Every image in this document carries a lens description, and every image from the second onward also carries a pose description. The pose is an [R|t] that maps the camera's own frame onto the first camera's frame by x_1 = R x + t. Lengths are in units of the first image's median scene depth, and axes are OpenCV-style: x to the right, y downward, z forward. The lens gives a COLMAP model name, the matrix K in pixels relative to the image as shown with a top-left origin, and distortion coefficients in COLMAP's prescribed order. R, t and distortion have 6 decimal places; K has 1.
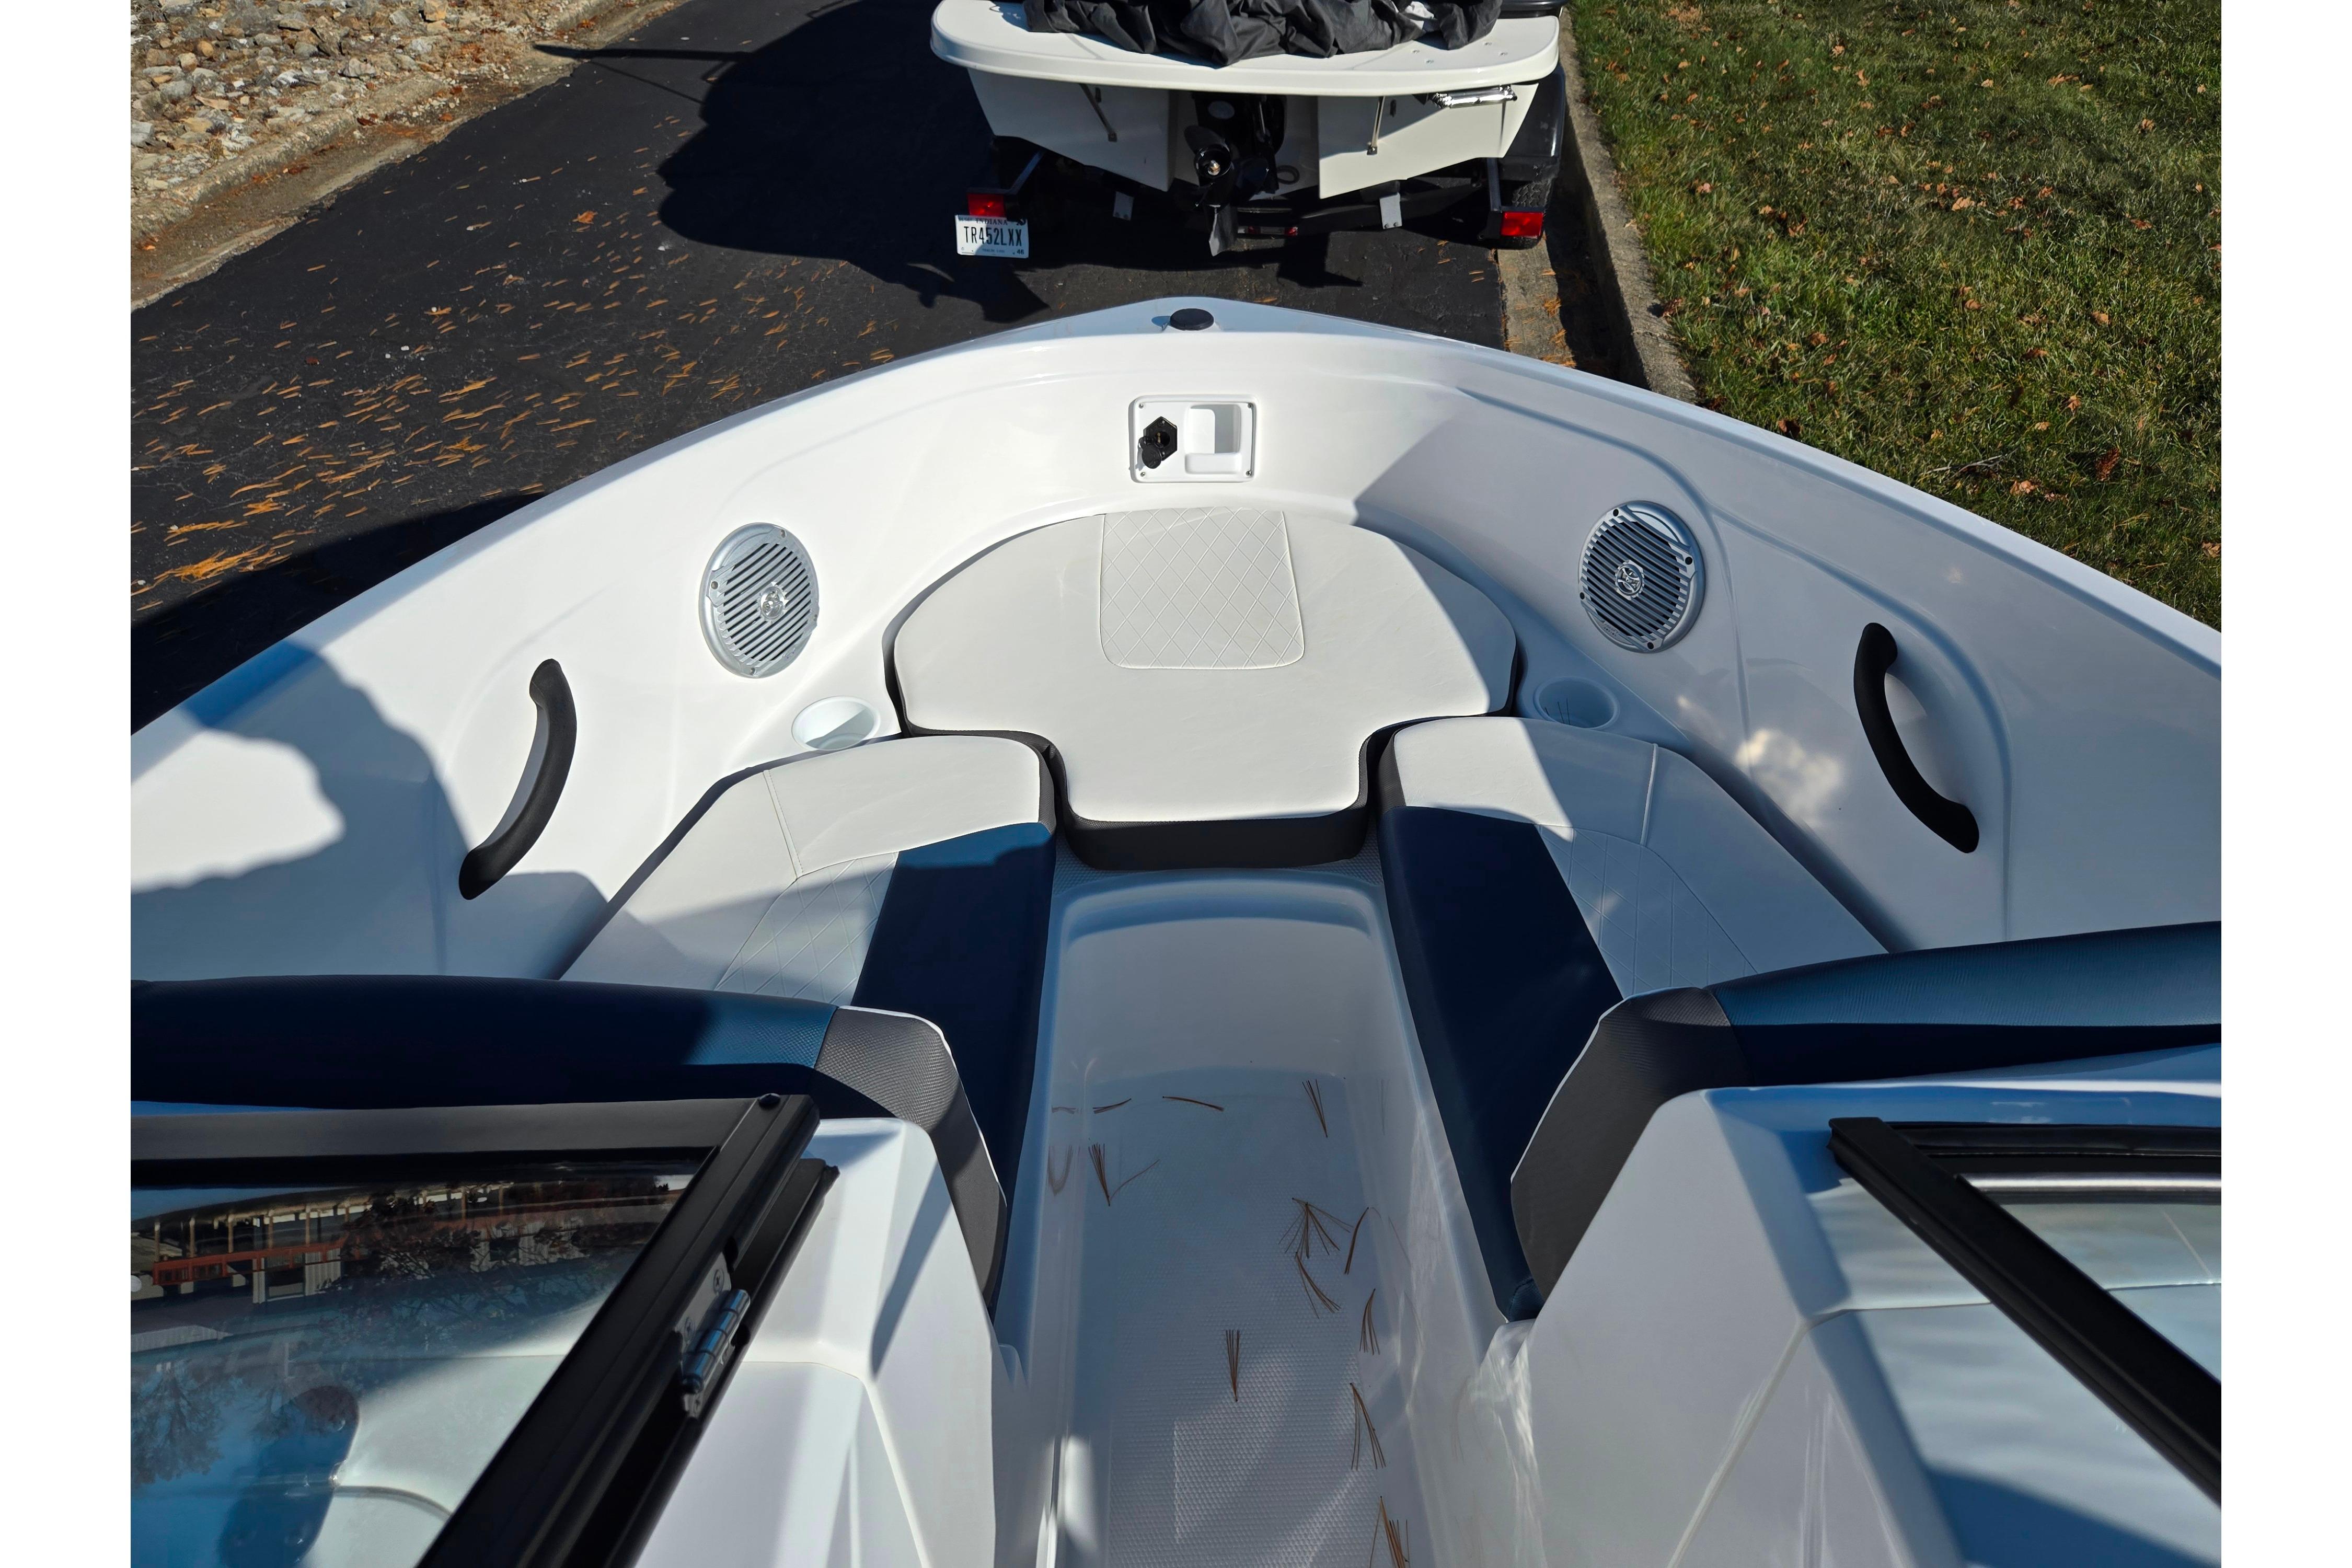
lens RADIAL K [[1397.7, 0, 1189.9], [0, 1397.7, 784.6], [0, 0, 1]] dist [0.040439, -0.026659]
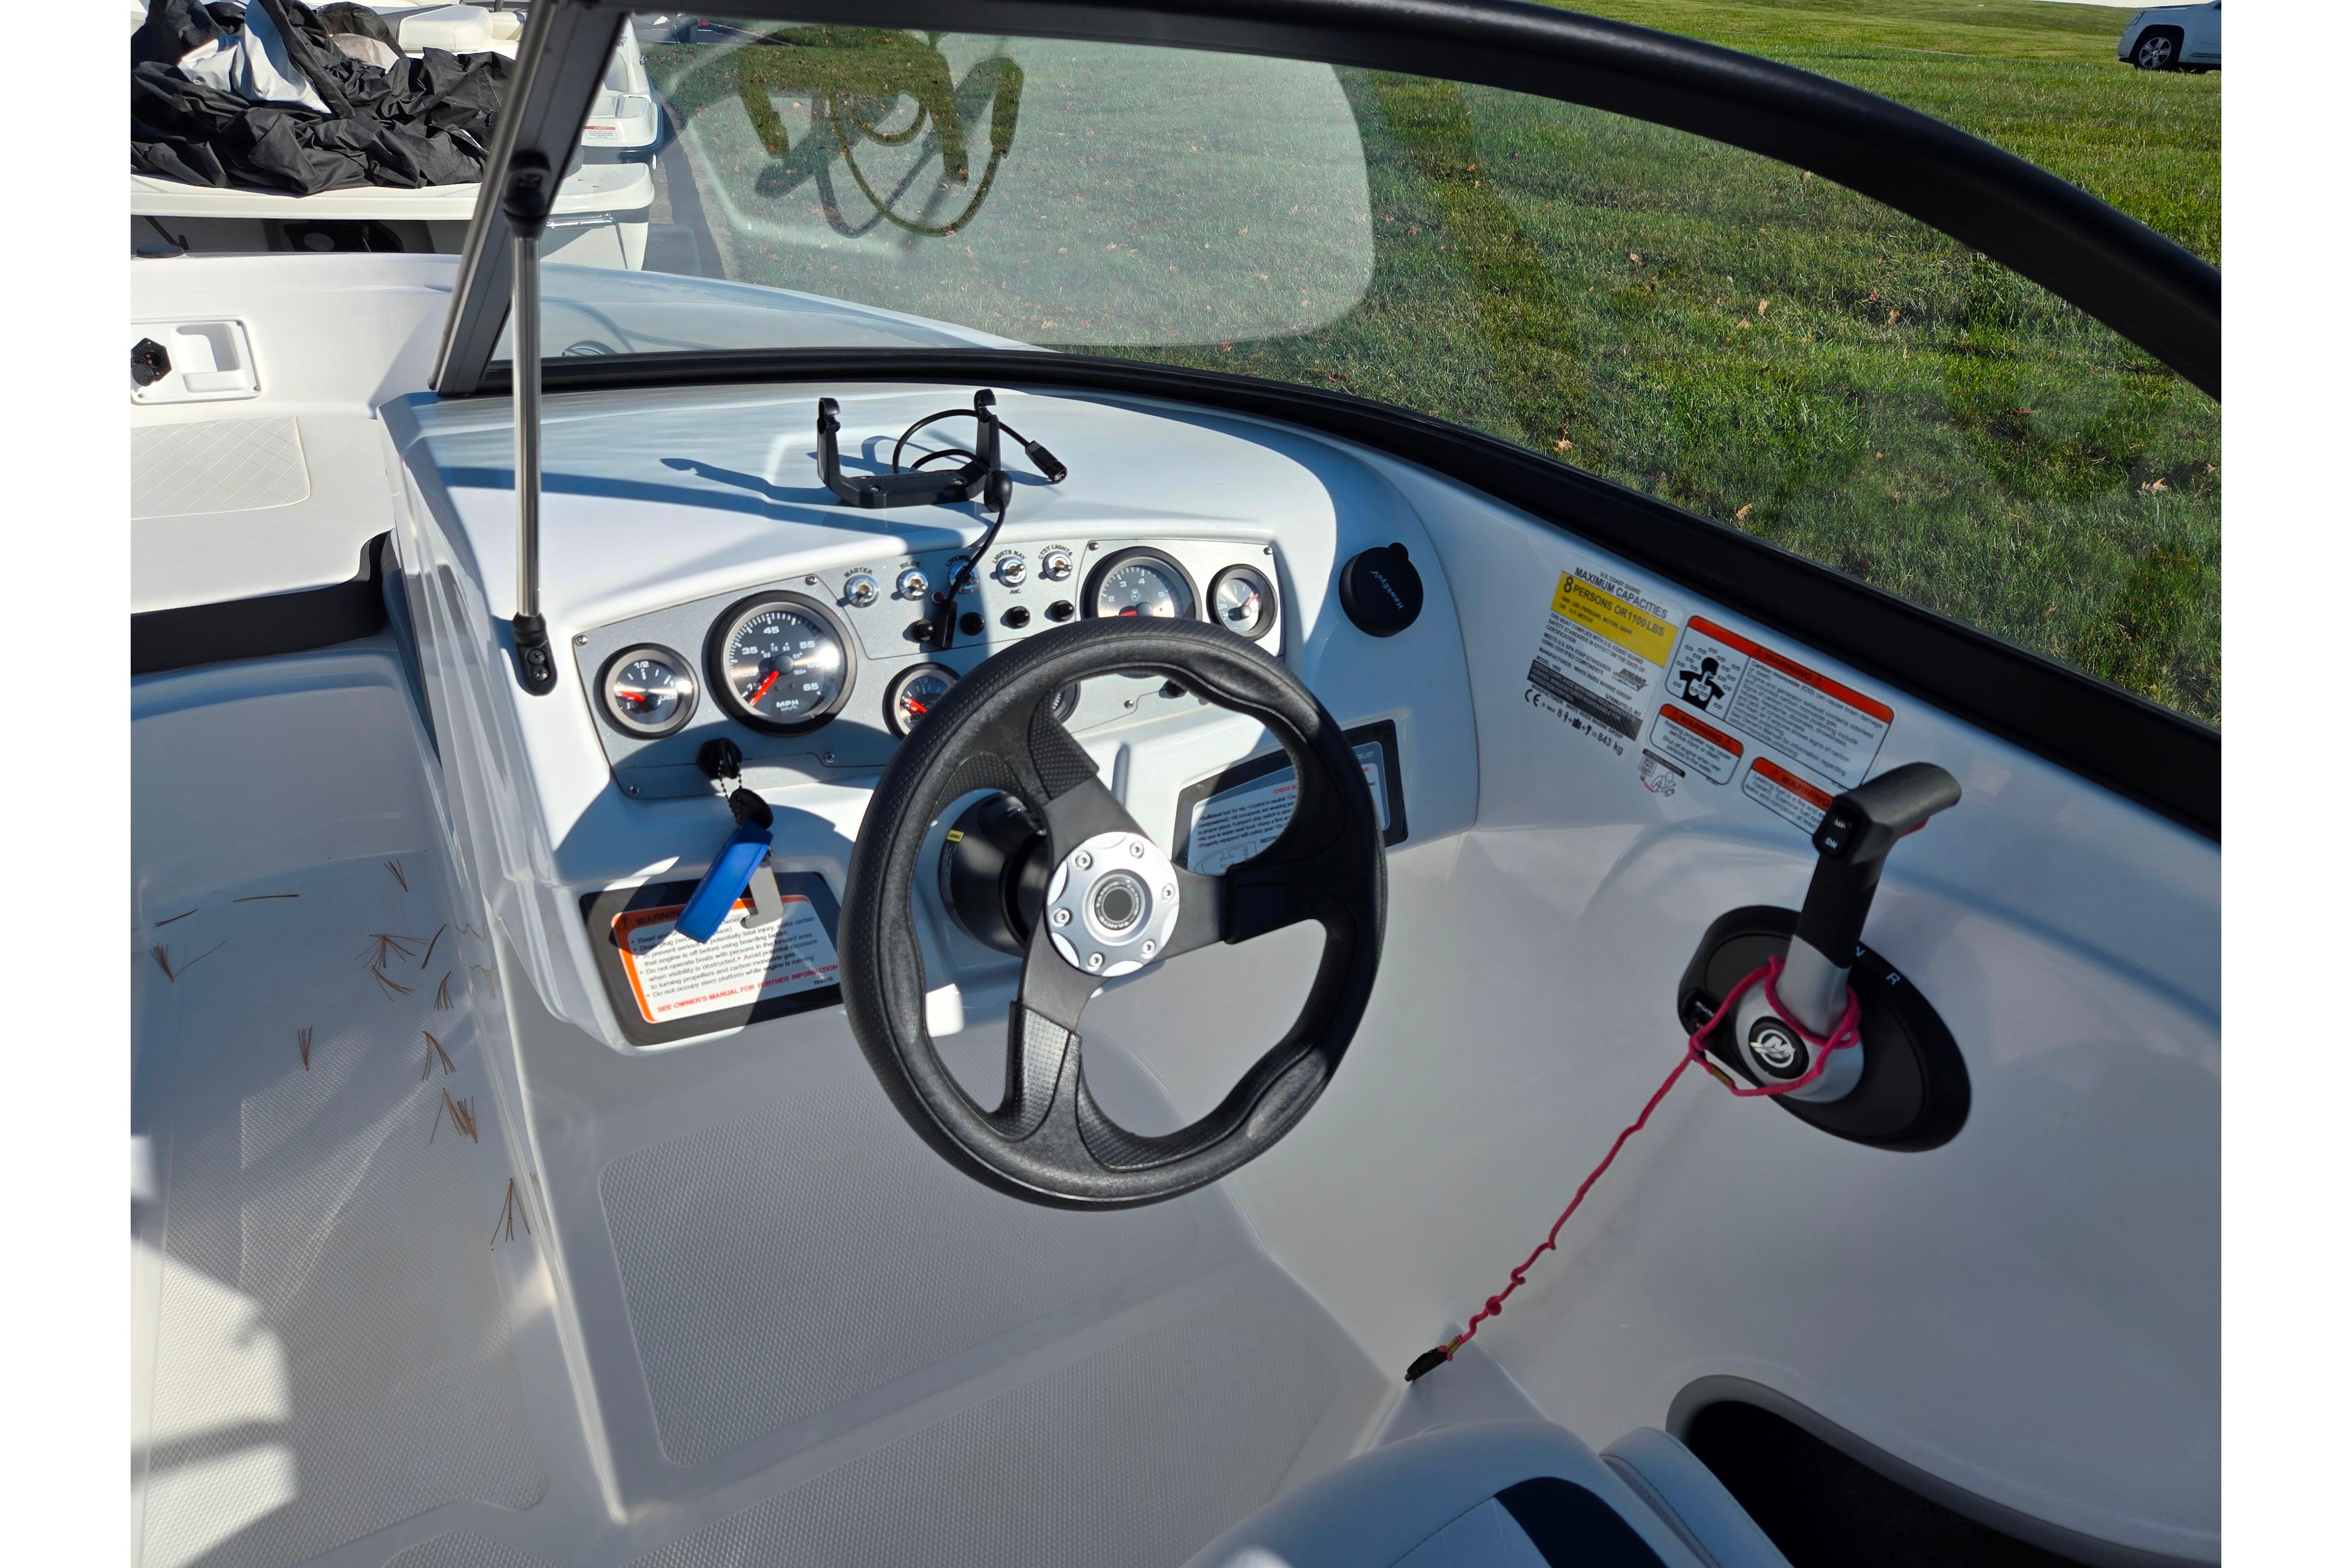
lens RADIAL K [[1397.7, 0, 1166.5], [0, 1397.7, 782.1], [0, 0, 1]] dist [0.040439, -0.026659]
pose [[0.887570, -0.186265, 0.421338, 0.066177], [0.246415, 0.964731, -0.092596, 0.156800], [-0.389230, 0.186010, 0.902164, -0.100847]]
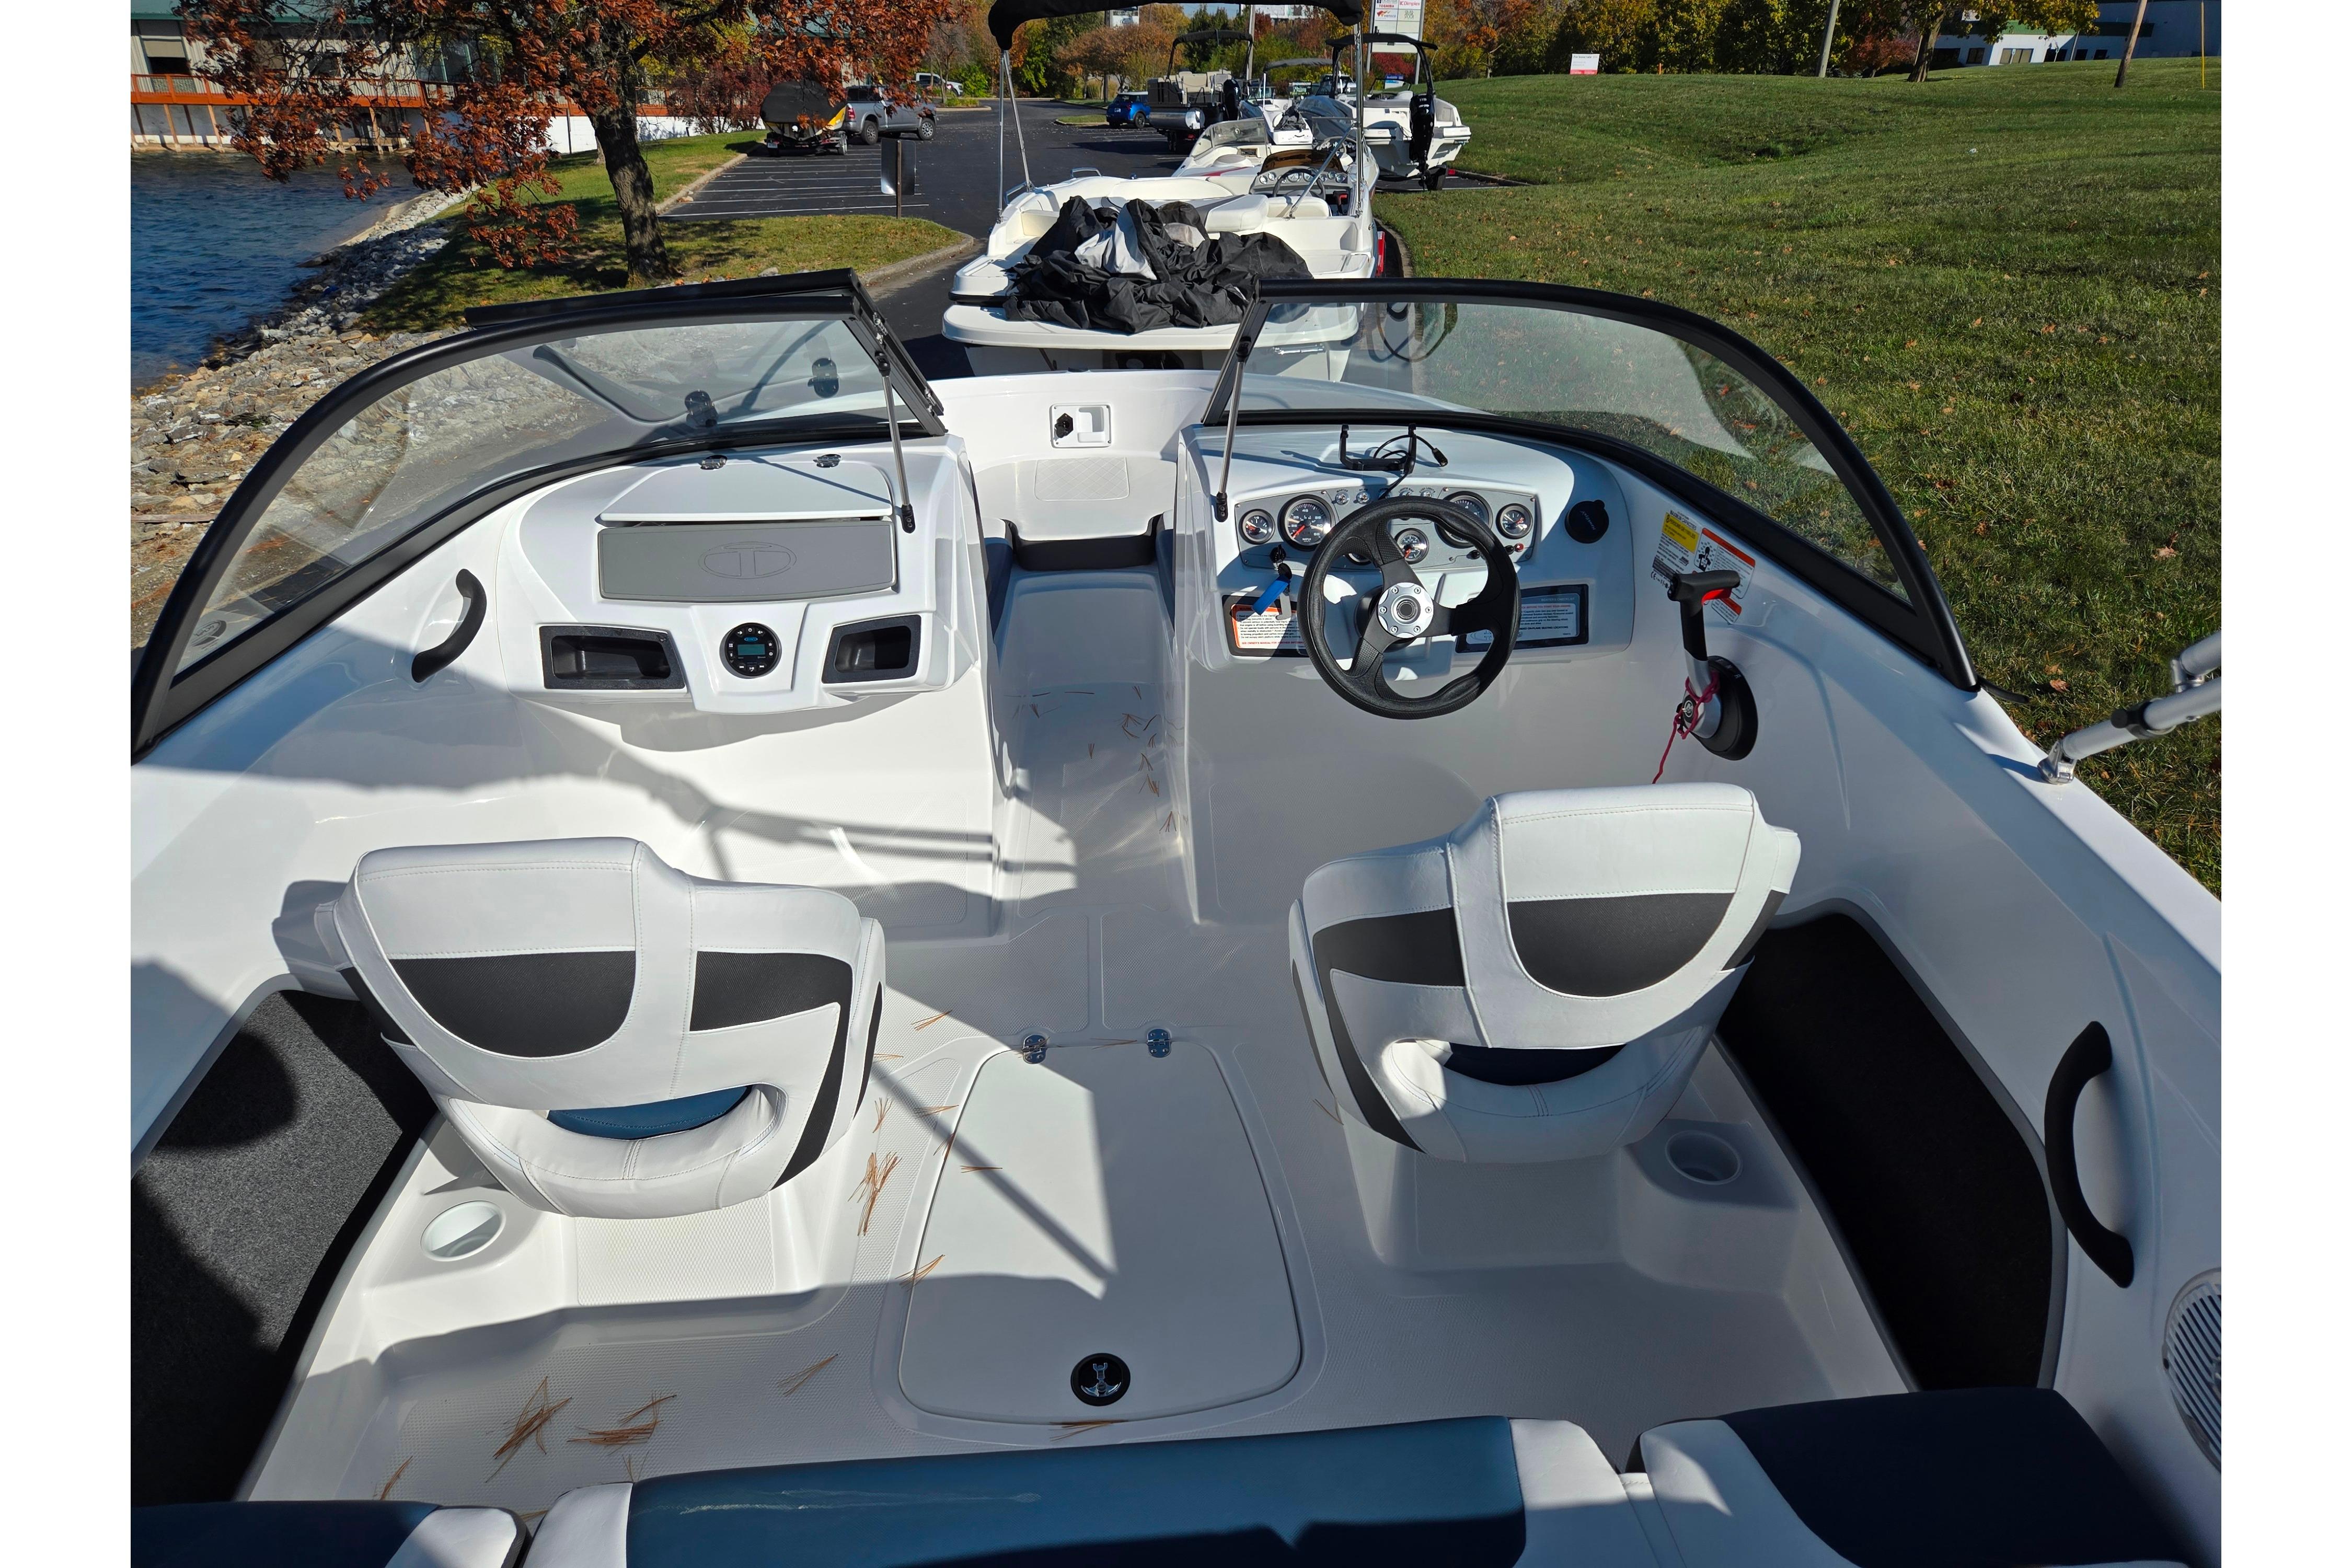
lens RADIAL K [[1397.7, 0, 1170.3], [0, 1397.7, 789.2], [0, 0, 1]] dist [0.040439, -0.026659]
pose [[0.999592, -0.028541, -0.001151, 0.052287], [0.027577, 0.974756, -0.221562, 0.318489], [0.007445, 0.221440, 0.975146, -0.386926]]
